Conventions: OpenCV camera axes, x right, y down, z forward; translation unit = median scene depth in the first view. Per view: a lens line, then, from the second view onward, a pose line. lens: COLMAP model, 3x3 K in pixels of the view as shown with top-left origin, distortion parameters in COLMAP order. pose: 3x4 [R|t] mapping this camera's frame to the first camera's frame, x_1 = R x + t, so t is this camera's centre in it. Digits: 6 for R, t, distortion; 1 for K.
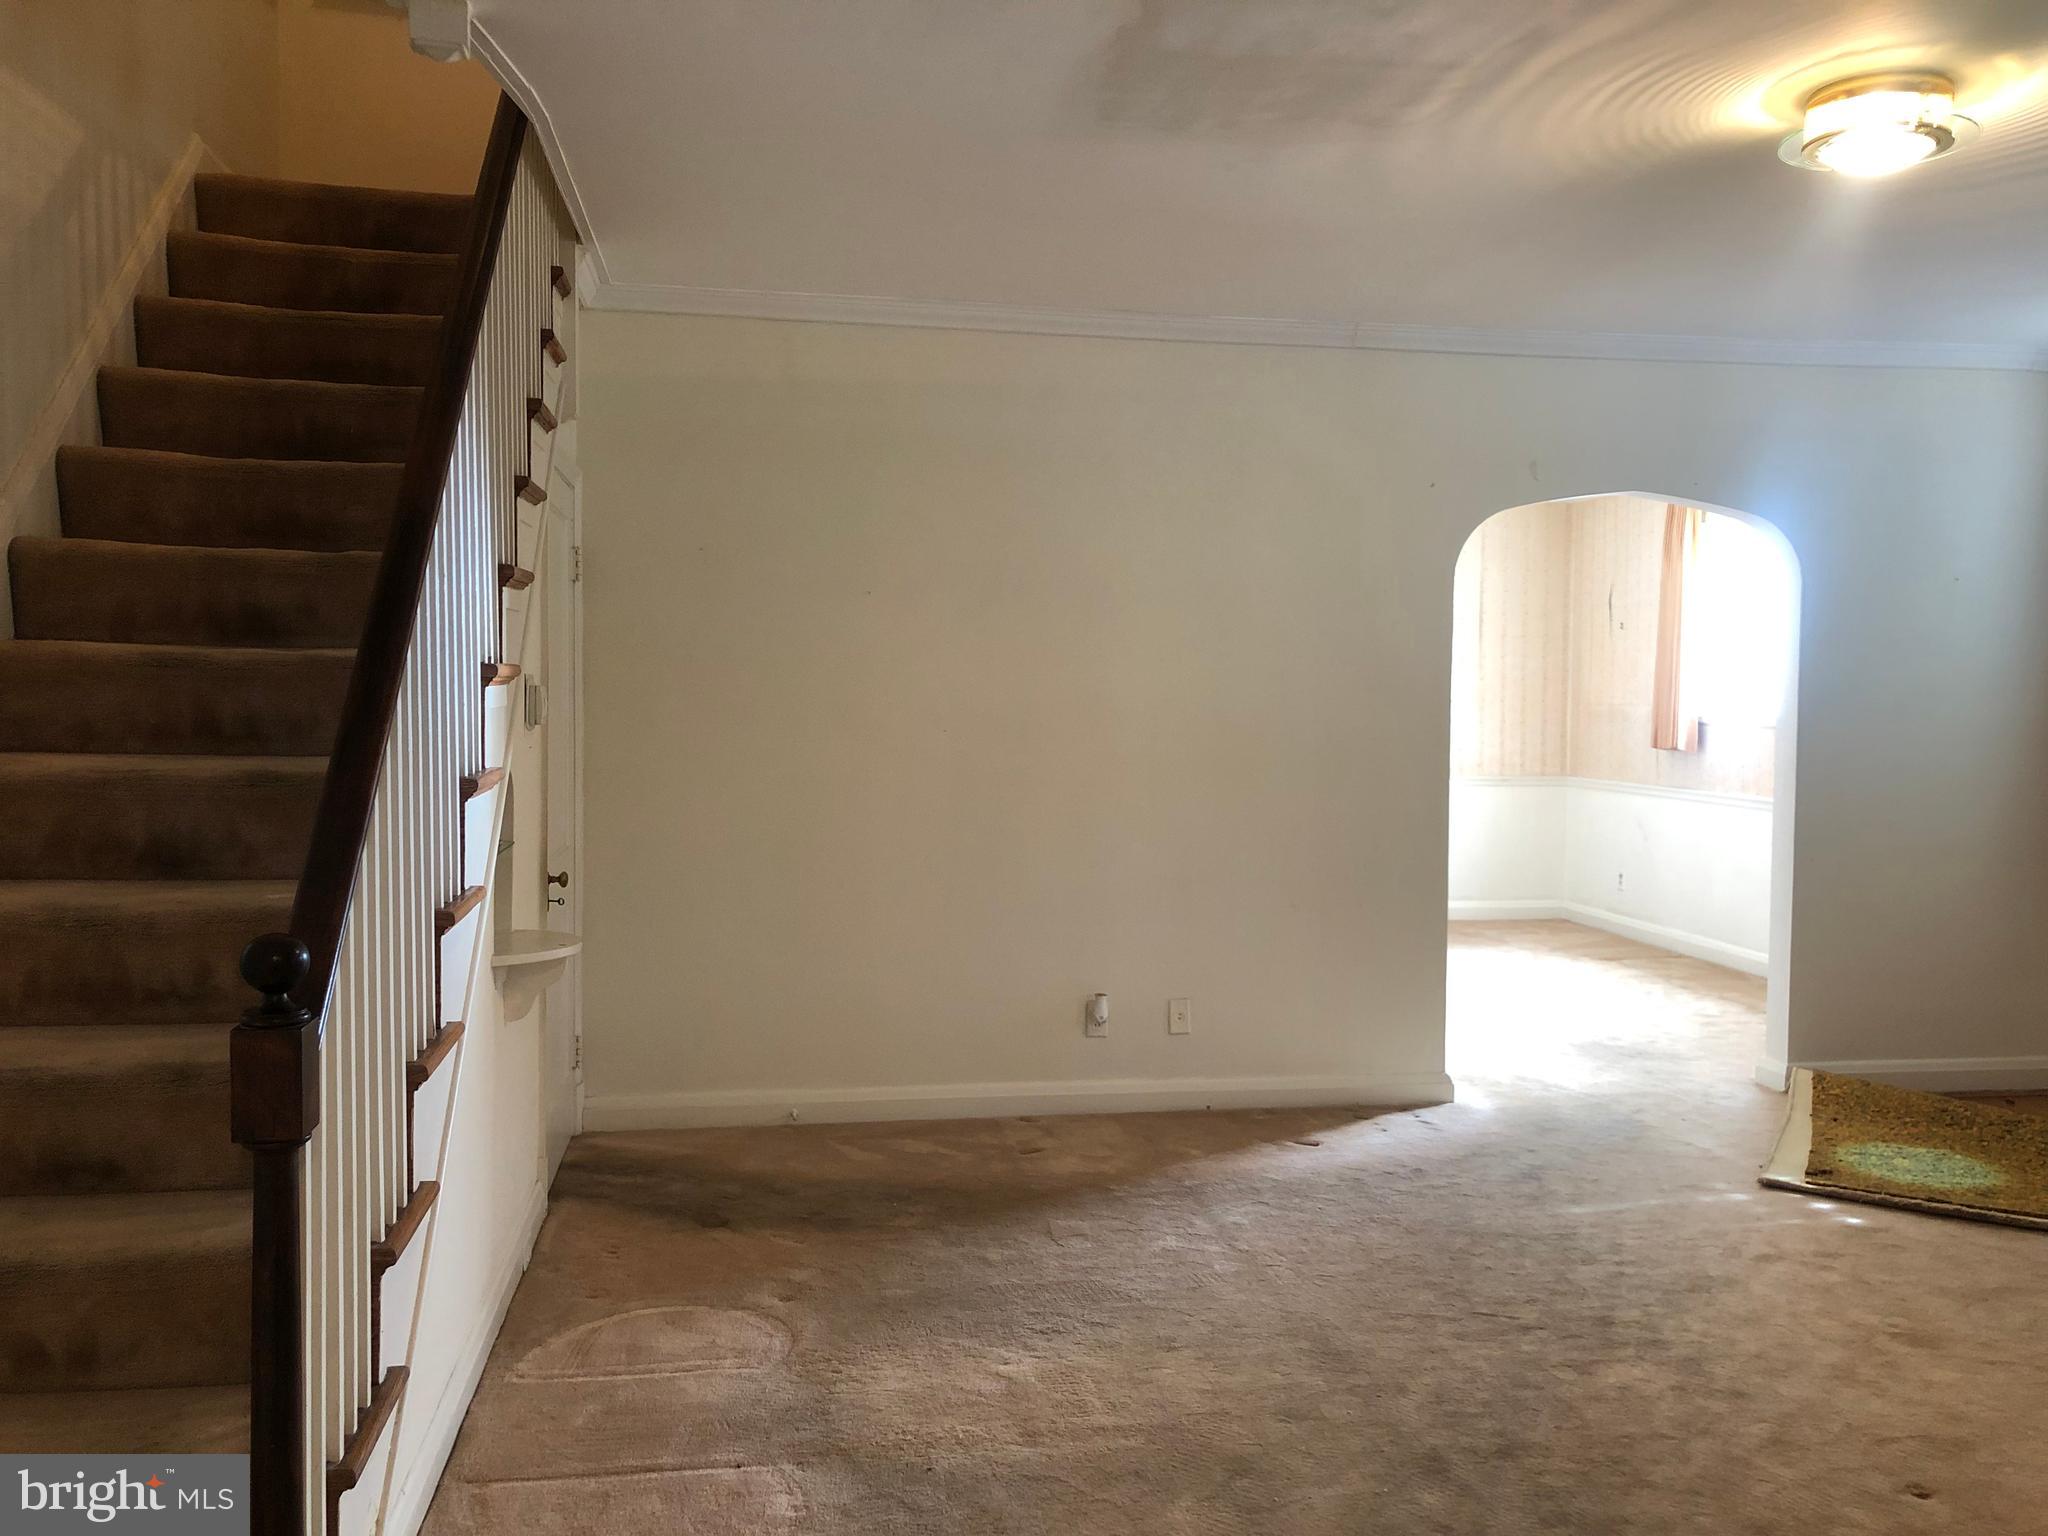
lens RADIAL K [[1673.7, 0, 1030.2], [0, 1673.7, 763.3], [0, 0, 1]] dist [0.030261, -0.022762]
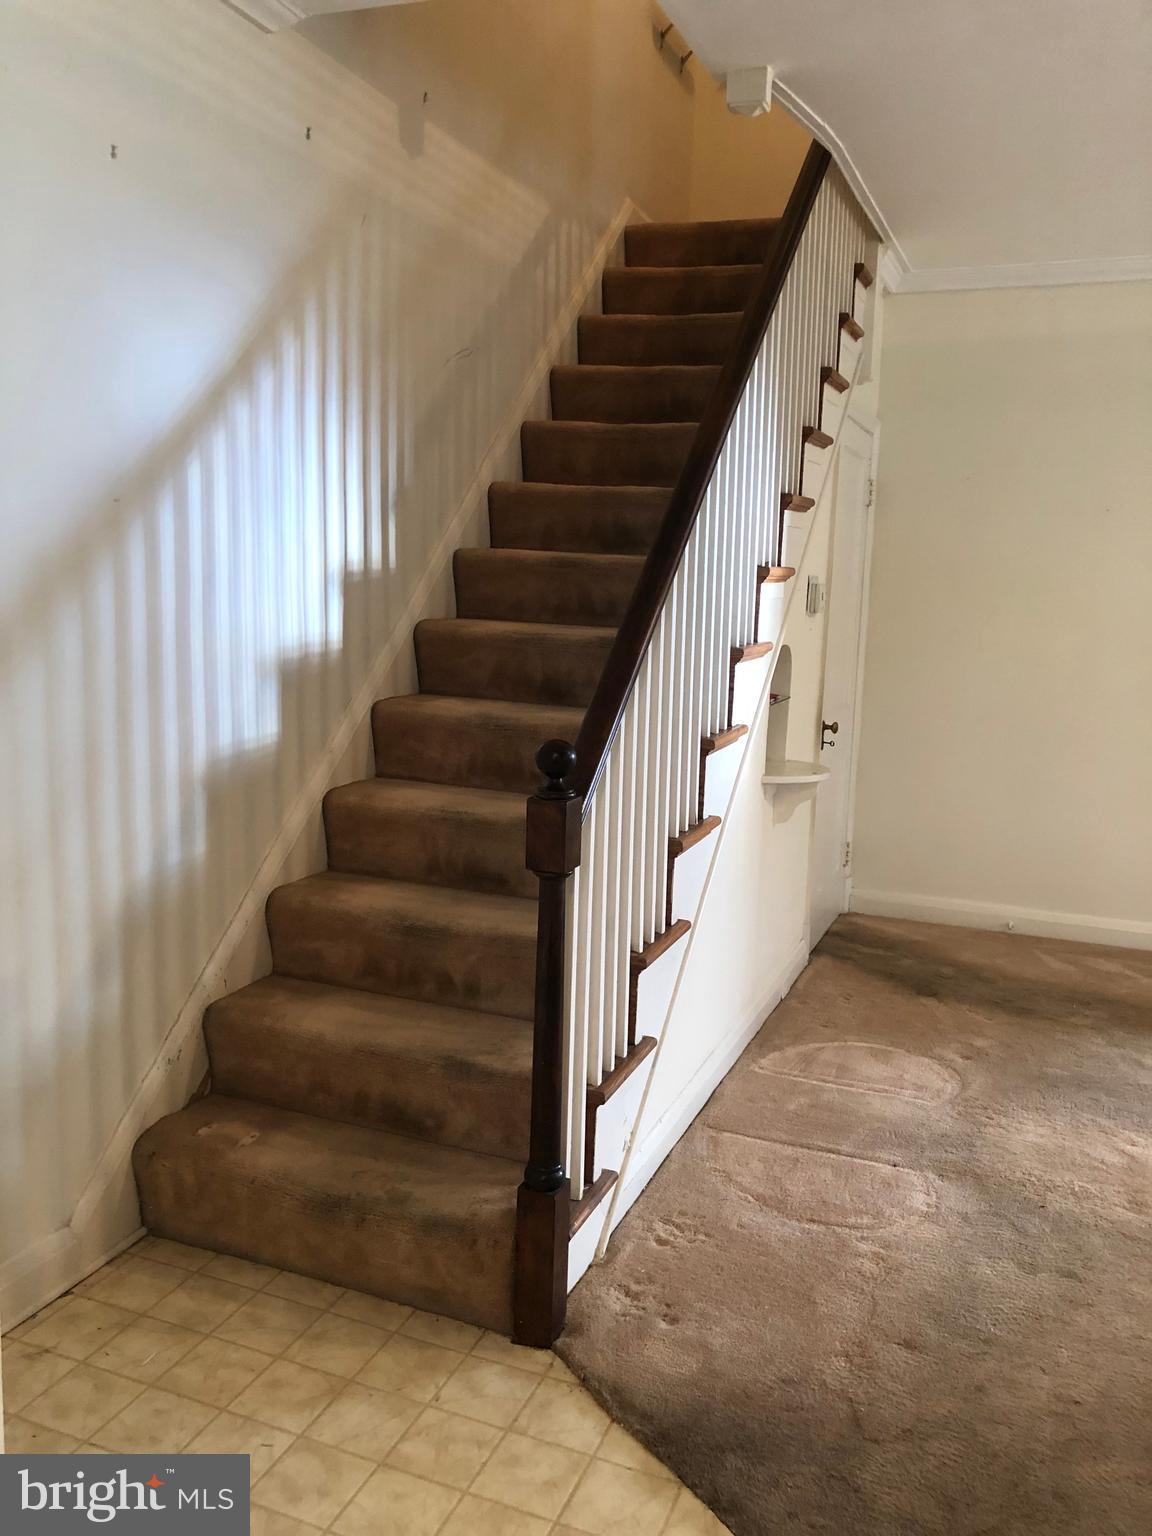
lens RADIAL K [[1255.3, 0, 577.3], [0, 1255.3, 762.6], [0, 0, 1]] dist [0.030261, -0.022762]
pose [[0.855285, 0.091379, -0.510036, 0.081482], [-0.044839, 0.993687, 0.102840, 0.002223], [0.516214, -0.065089, 0.853983, 0.018435]]
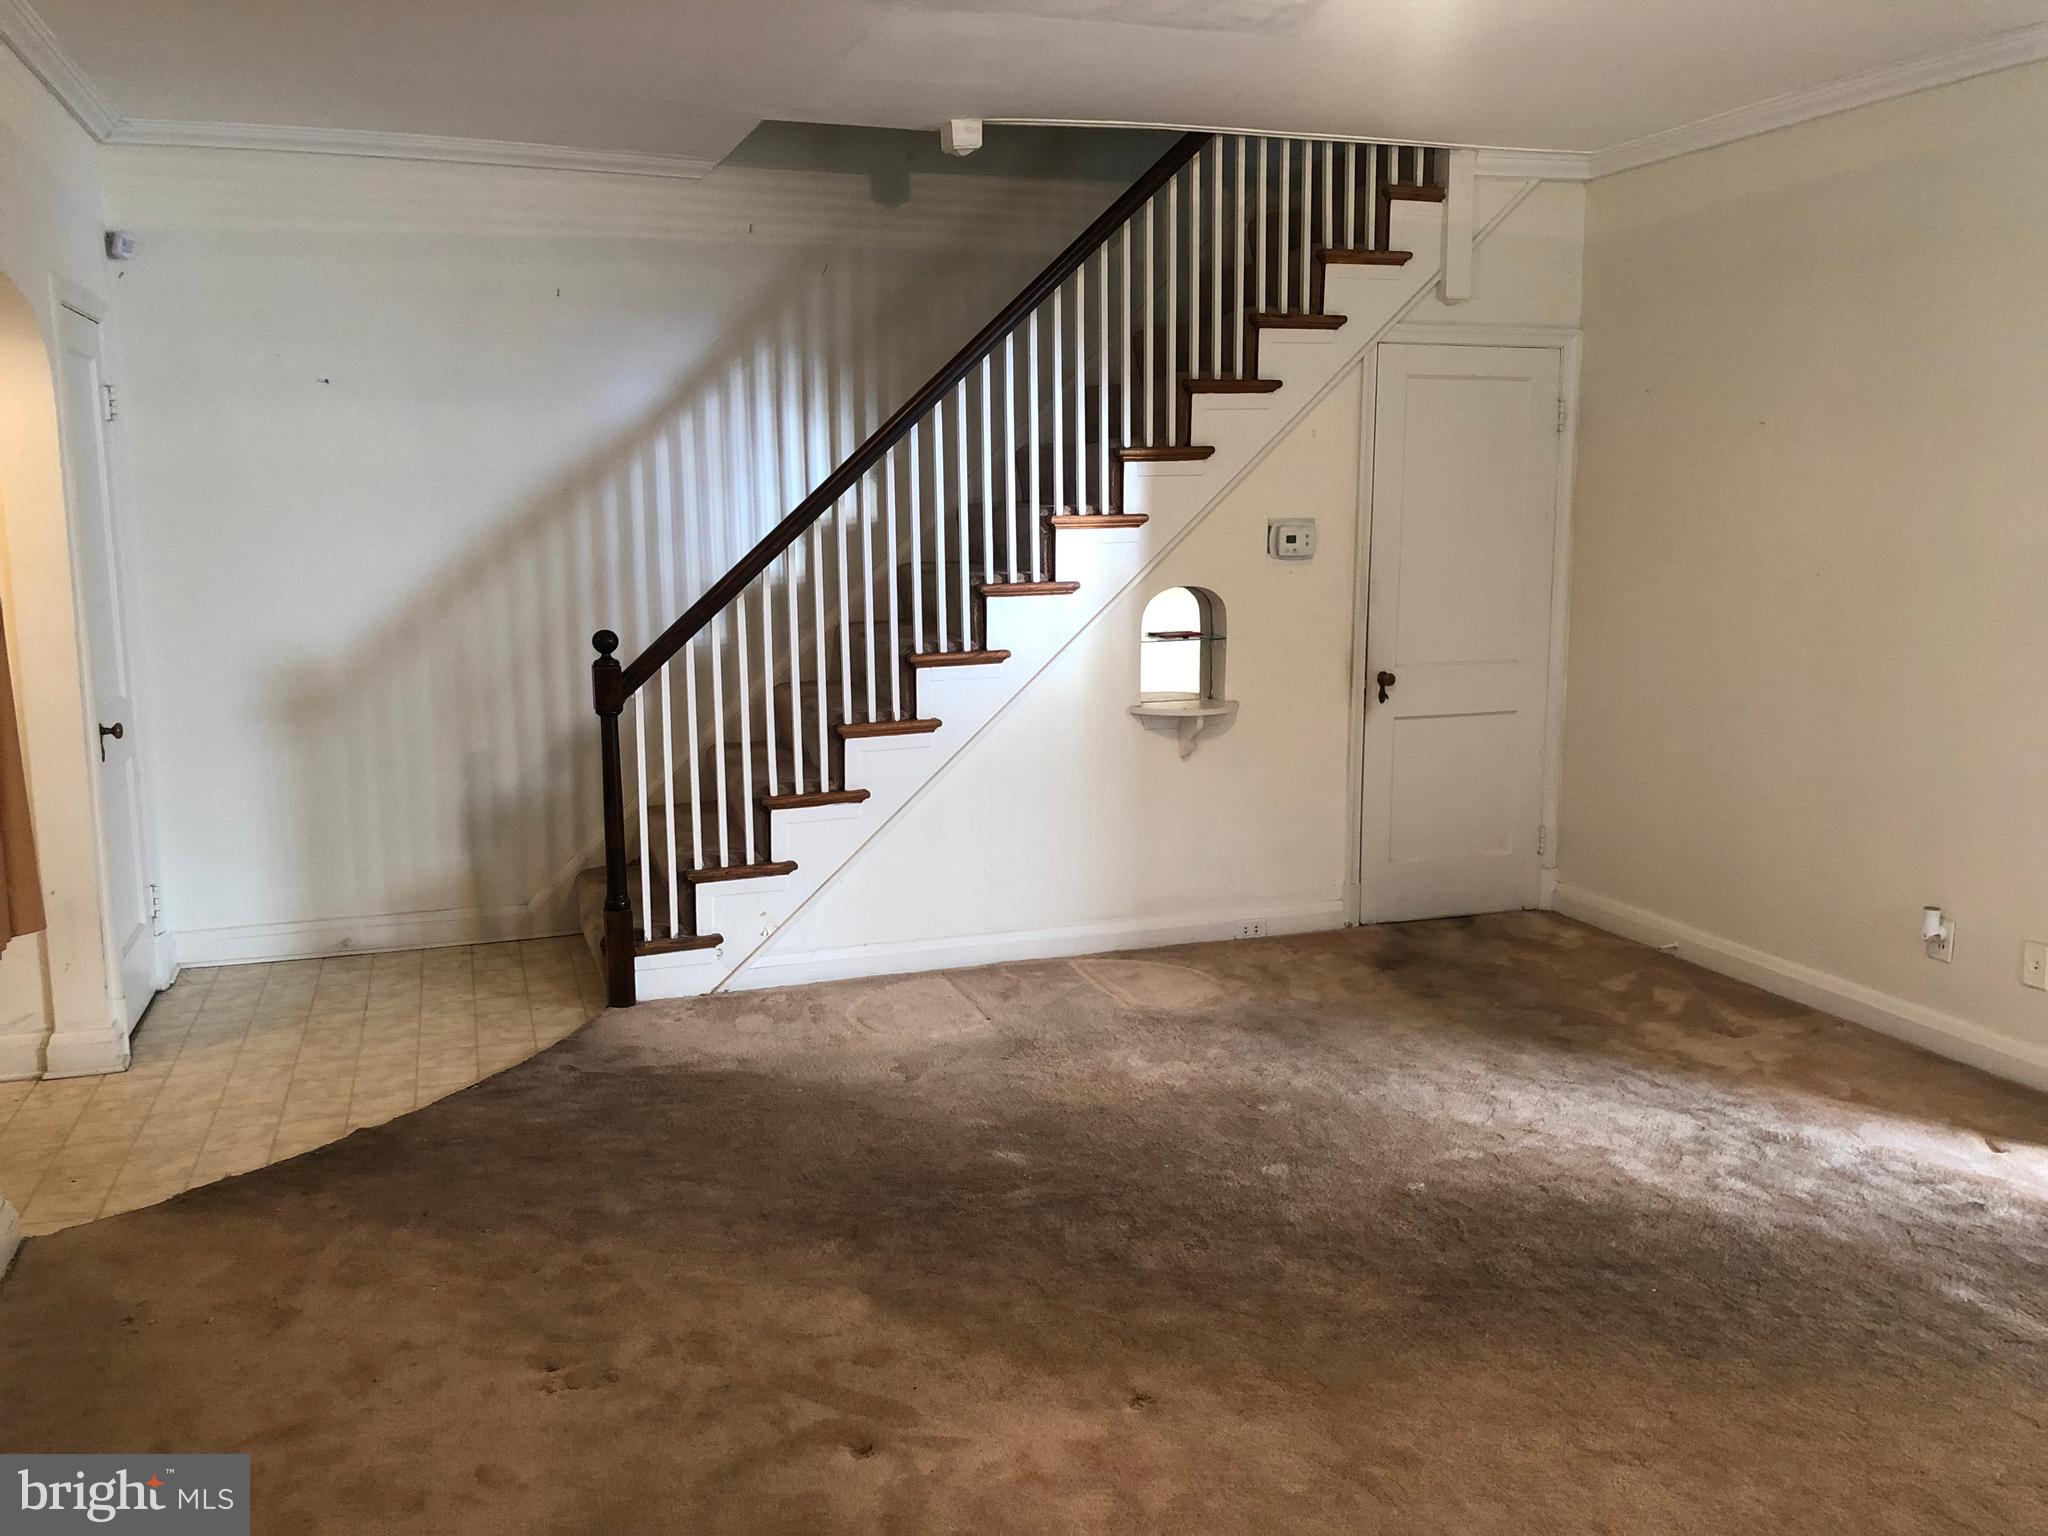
lens RADIAL K [[1673.7, 0, 1033.1], [0, 1673.7, 755.5], [0, 0, 1]] dist [0.030261, -0.022762]
pose [[0.179314, 0.139437, -0.973860, 1.131636], [-0.044192, 0.990047, 0.133618, -0.038850], [0.982799, 0.019077, 0.183691, 0.622293]]
